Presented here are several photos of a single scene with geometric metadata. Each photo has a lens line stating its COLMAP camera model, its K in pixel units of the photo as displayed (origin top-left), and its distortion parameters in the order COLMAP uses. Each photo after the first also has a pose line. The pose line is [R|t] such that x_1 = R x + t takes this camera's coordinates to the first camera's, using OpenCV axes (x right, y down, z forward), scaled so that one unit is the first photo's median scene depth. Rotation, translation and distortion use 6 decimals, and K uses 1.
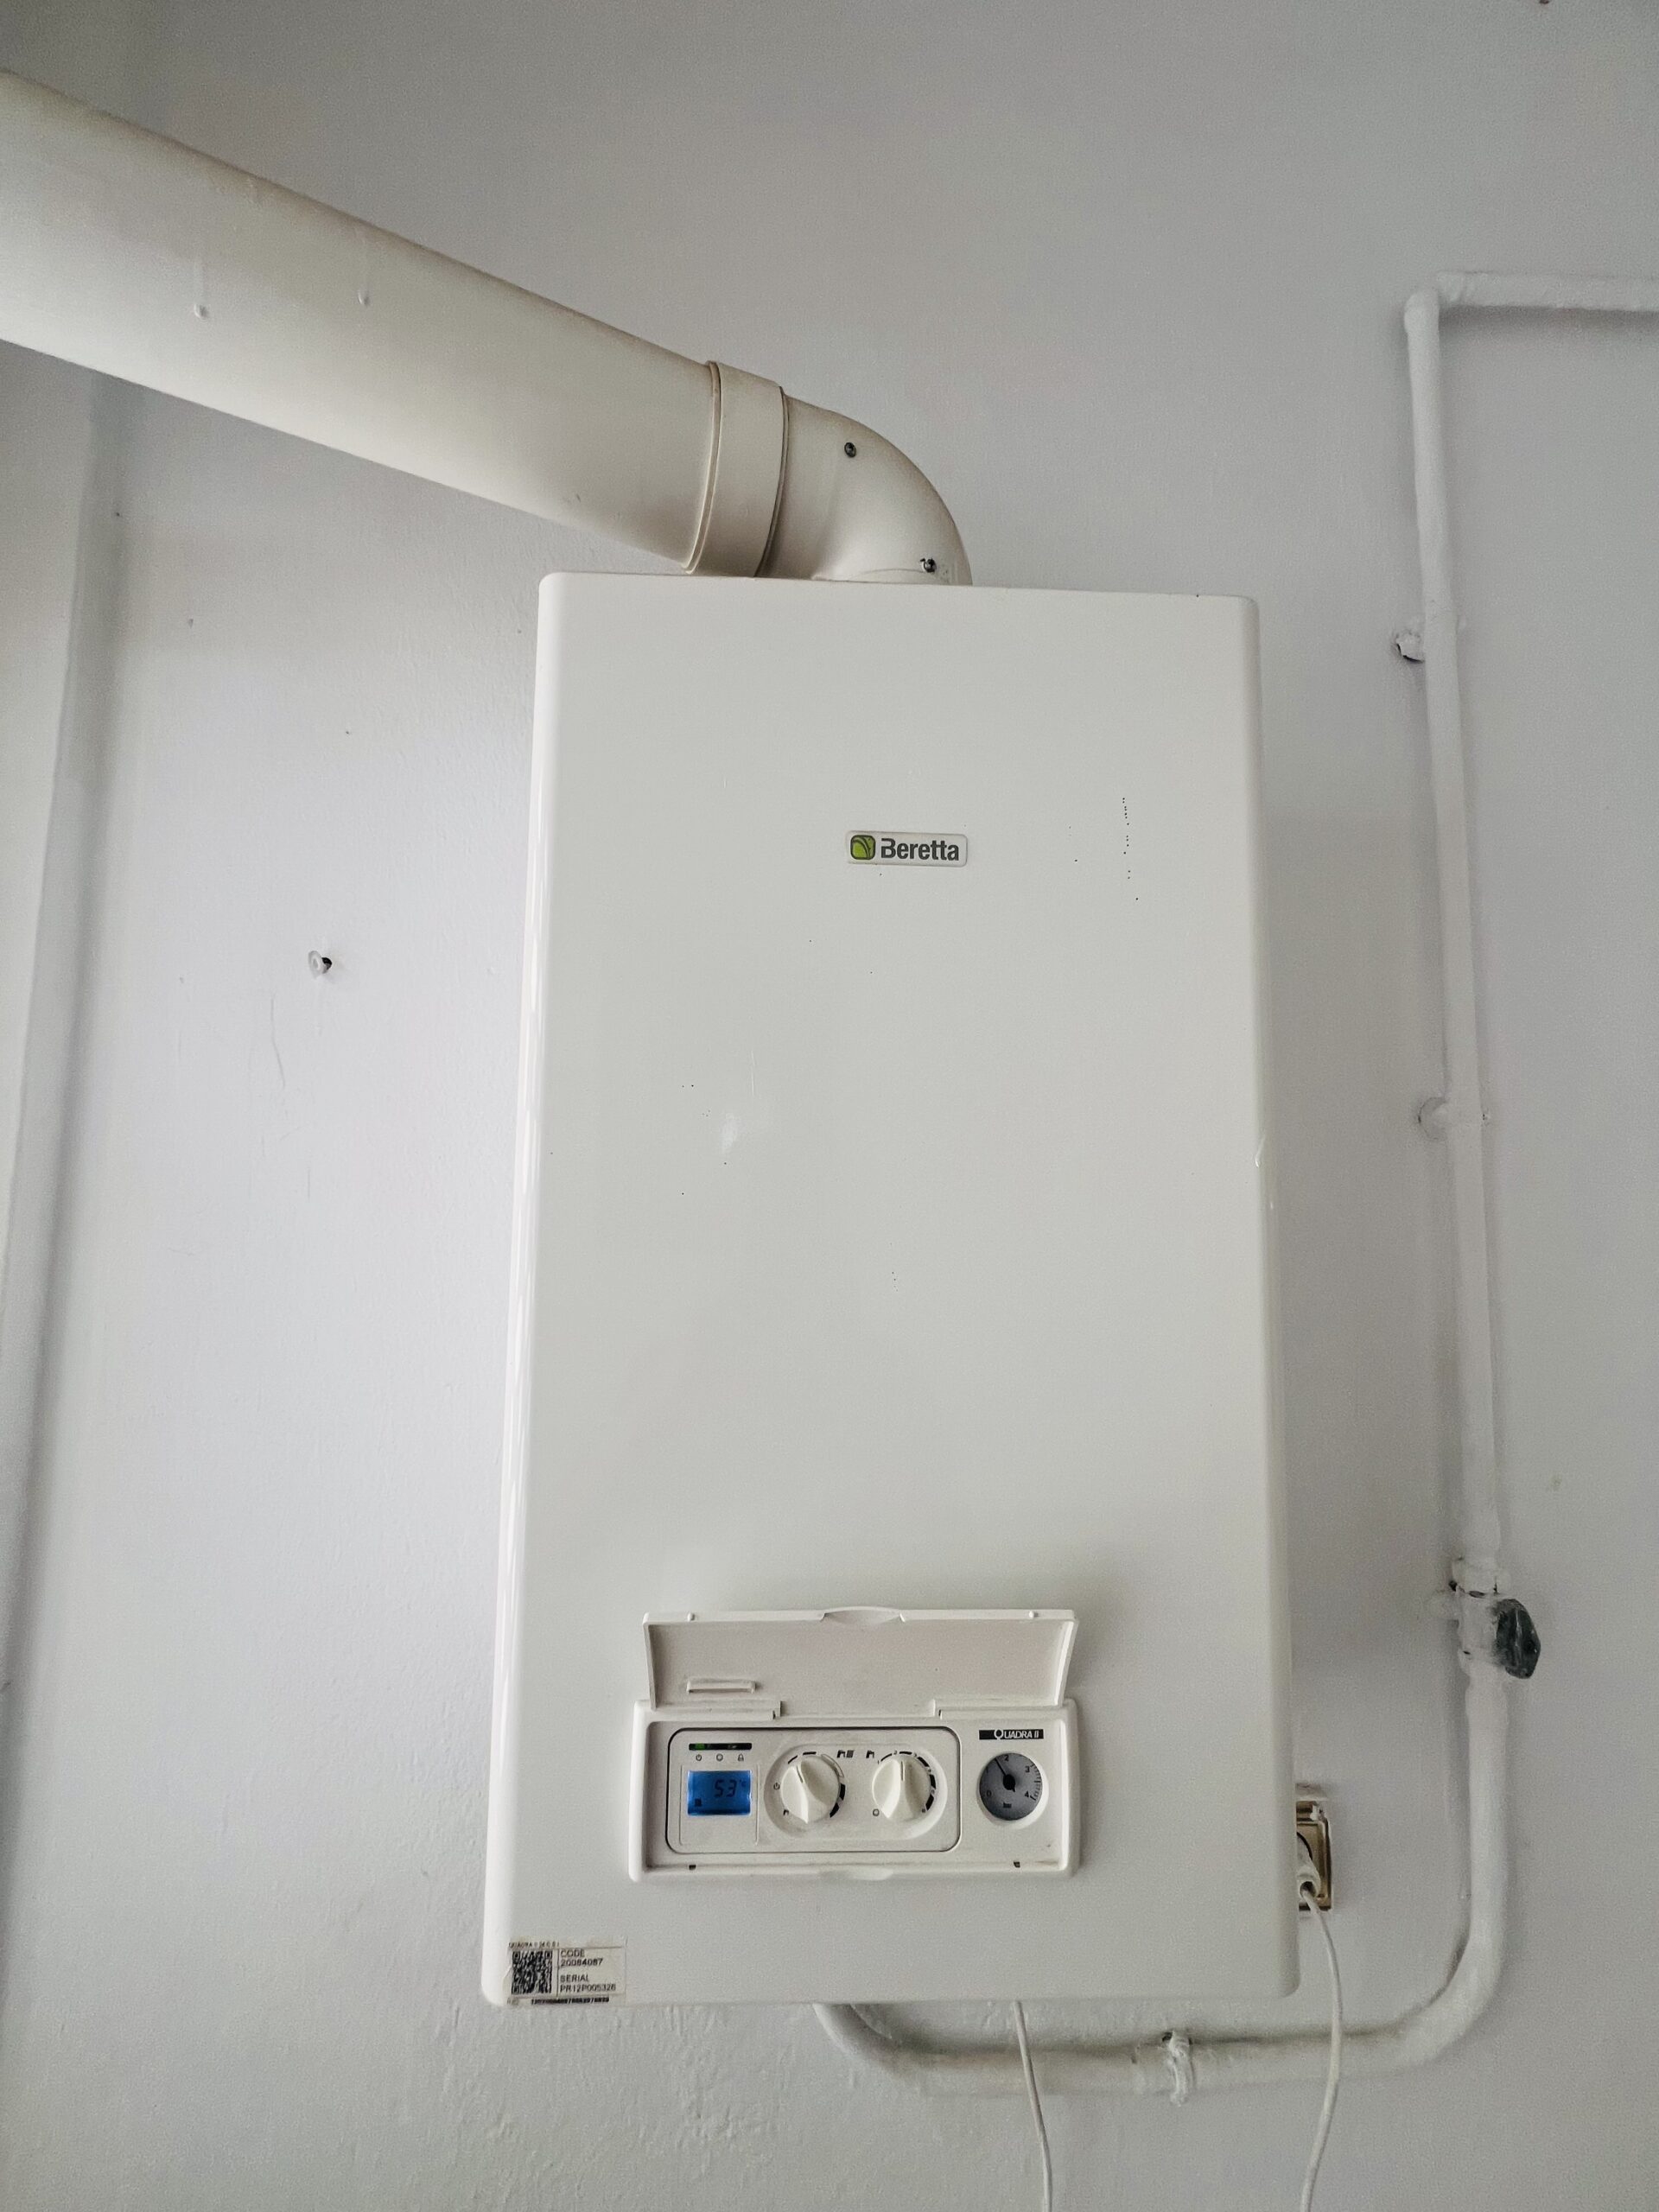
lens RADIAL K [[792.1, 0, 829.5], [0, 792.1, 1106.0], [0, 0, 1]] dist [-0.000165, 0.000000]
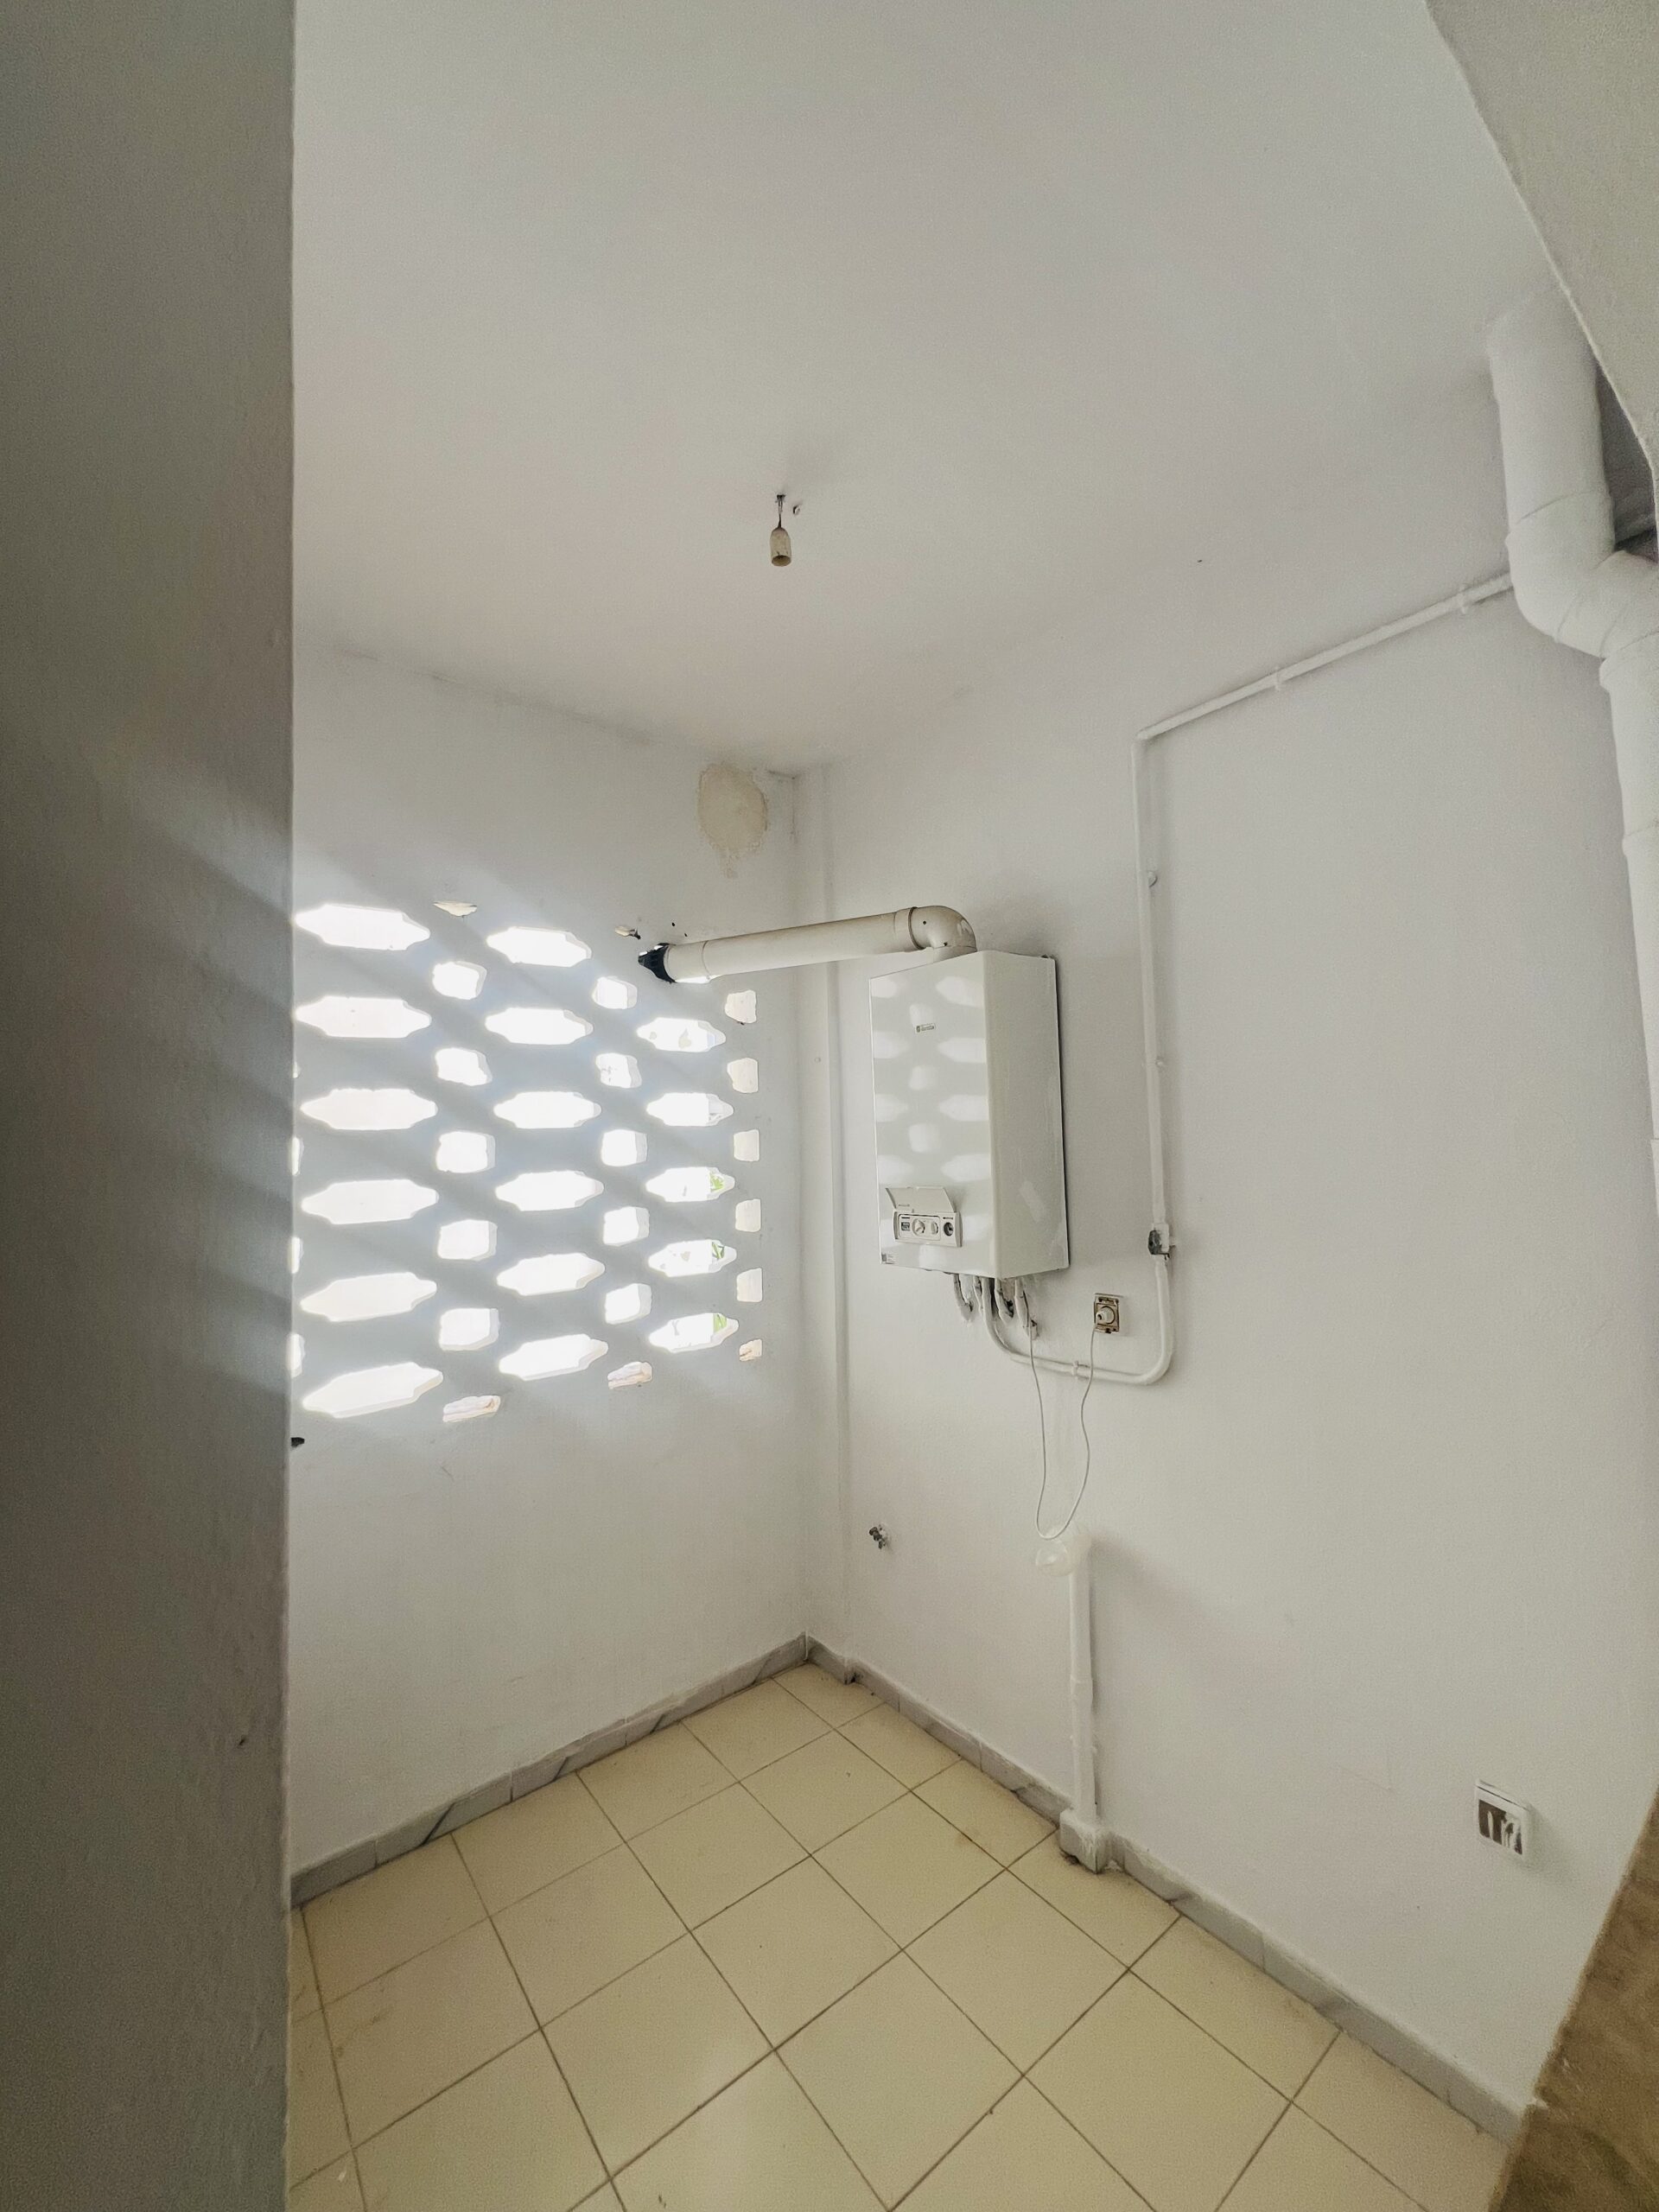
lens RADIAL K [[889.0, 0, 833.4], [0, 889.0, 1101.7], [0, 0, 1]] dist [-0.001786, 0.000696]
pose [[0.617431, -0.055184, -0.784687, 4.002843], [0.103328, 0.994583, 0.011359, -0.025250], [0.779809, -0.088093, 0.619788, -2.748915]]
